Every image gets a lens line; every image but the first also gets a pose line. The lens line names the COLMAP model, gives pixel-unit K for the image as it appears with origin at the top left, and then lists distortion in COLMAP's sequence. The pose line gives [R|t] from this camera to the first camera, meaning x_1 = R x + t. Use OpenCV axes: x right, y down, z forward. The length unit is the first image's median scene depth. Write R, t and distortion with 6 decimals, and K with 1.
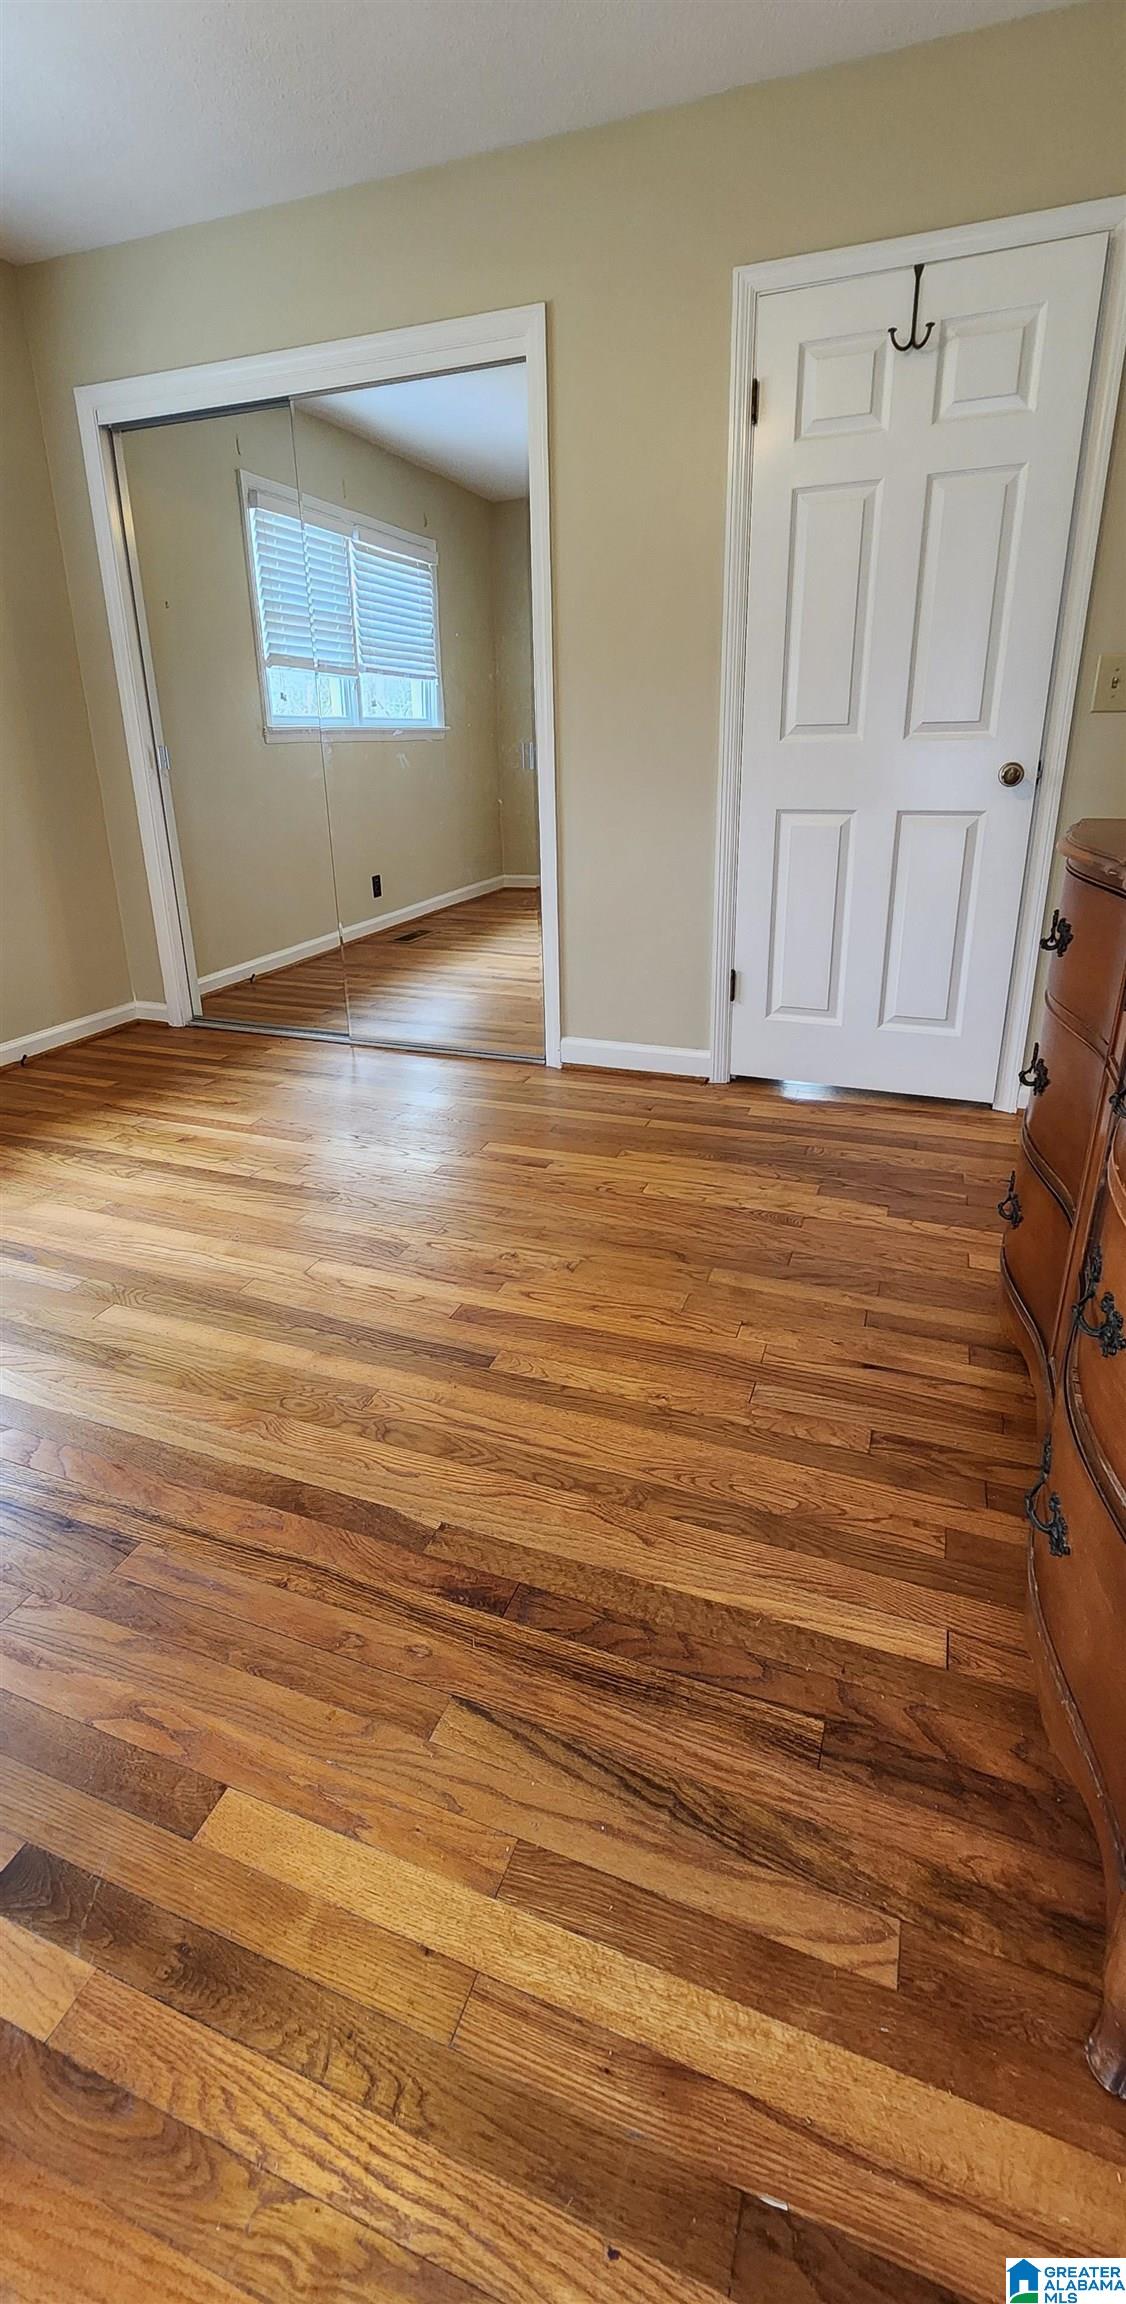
lens RADIAL K [[948.6, 0, 563.0], [0, 948.6, 1152.0], [0, 0, 1]] dist [-0.000171, 0.000009]
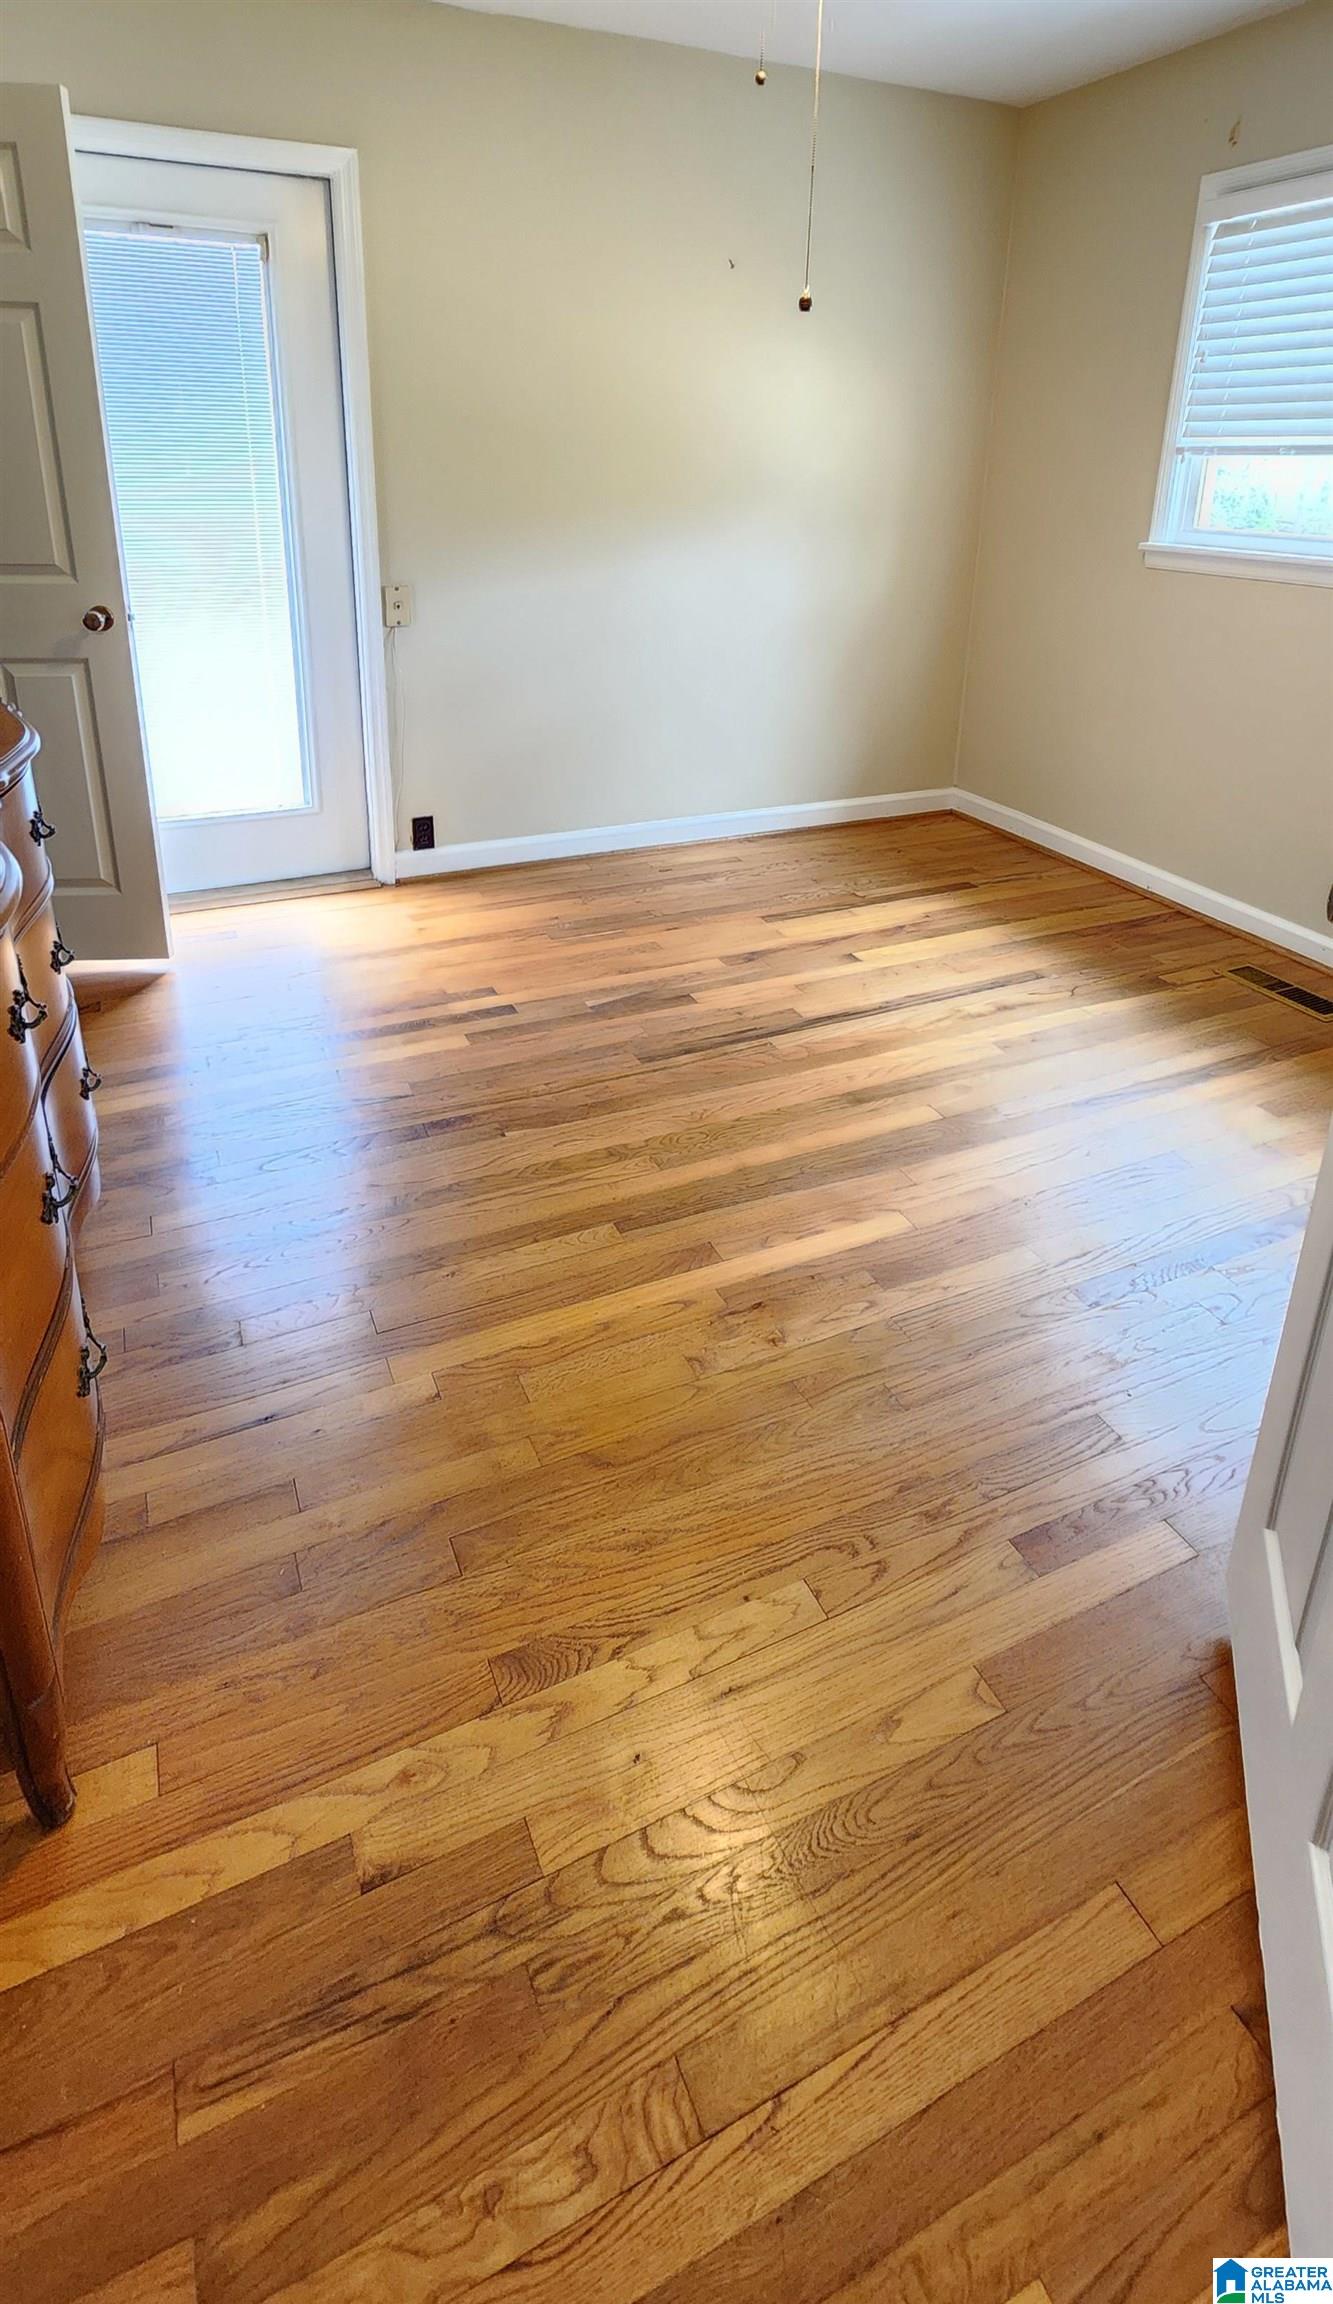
lens RADIAL K [[1024.4, 0, 666.5], [0, 1024.4, 1152.0], [0, 0, 1]] dist [0.000651, 0.000101]
pose [[-0.699624, 0.398761, -0.592888, 0.413408], [-0.295133, 0.594408, 0.748048, -0.542947], [0.650710, 0.698333, -0.298174, 1.064300]]
